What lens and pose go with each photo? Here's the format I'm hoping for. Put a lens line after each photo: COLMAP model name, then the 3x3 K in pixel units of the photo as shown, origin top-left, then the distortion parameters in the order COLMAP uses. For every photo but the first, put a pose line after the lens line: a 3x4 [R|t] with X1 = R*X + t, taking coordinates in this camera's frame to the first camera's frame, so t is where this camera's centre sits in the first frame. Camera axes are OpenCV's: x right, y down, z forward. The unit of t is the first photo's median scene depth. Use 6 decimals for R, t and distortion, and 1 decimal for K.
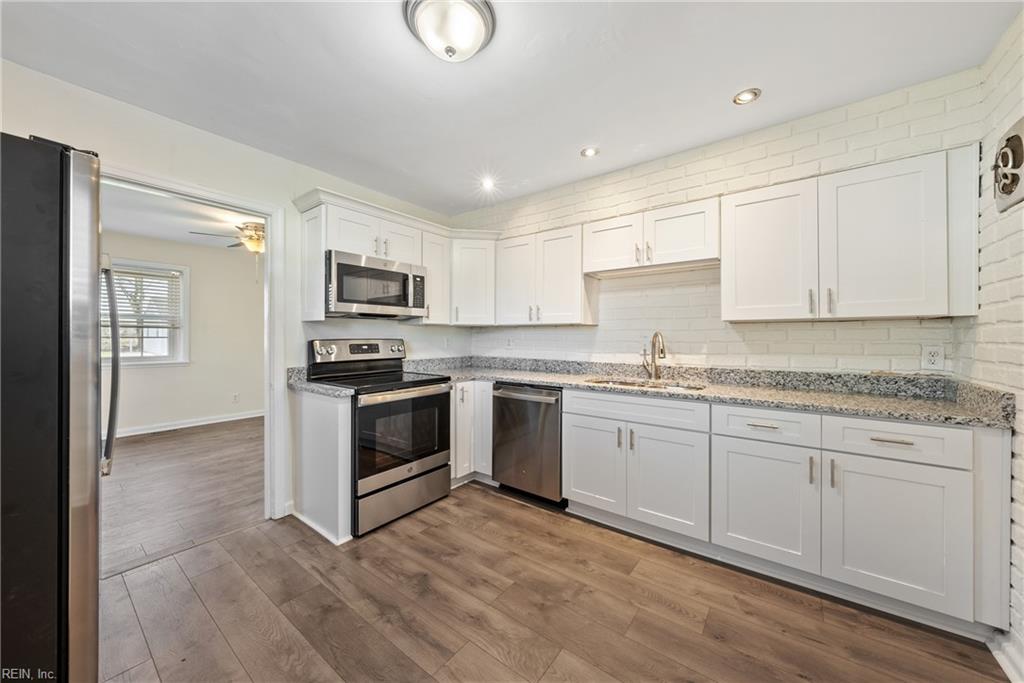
lens RADIAL K [[374.2, 0, 513.1], [0, 374.2, 337.2], [0, 0, 1]] dist [-0.003689, -0.000074]
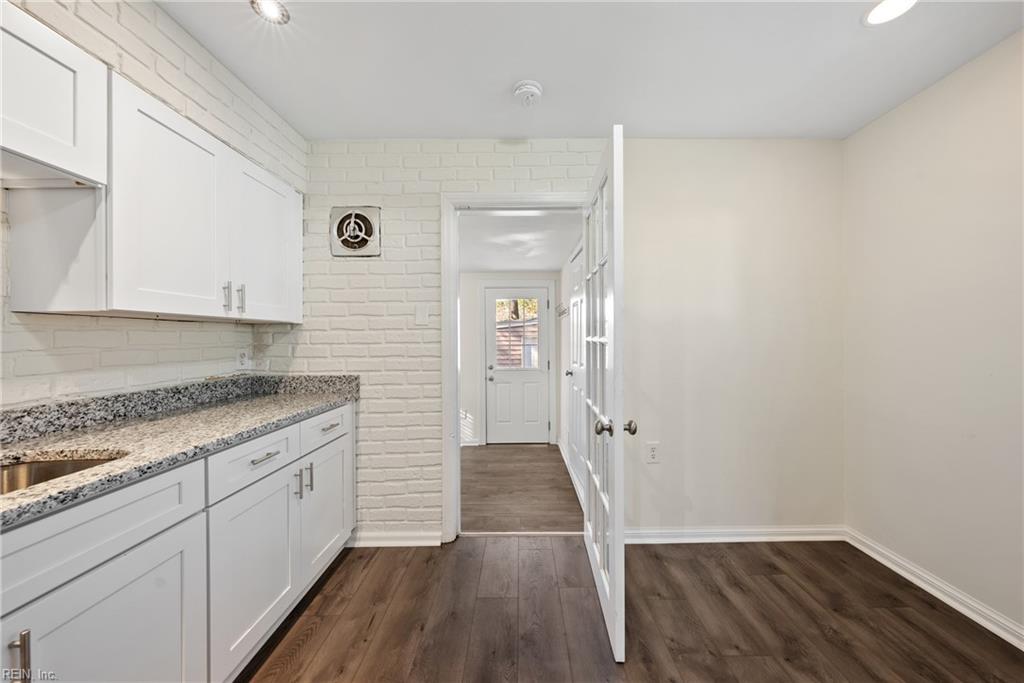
lens RADIAL K [[359.5, 0, 518.6], [0, 359.5, 339.6], [0, 0, 1]] dist [0.000747, 0.000039]
pose [[-0.612121, -0.000552, 0.790764, -0.203124], [0.003214, 0.999990, 0.003187, -0.002744], [-0.790757, 0.004492, -0.612113, 0.954748]]
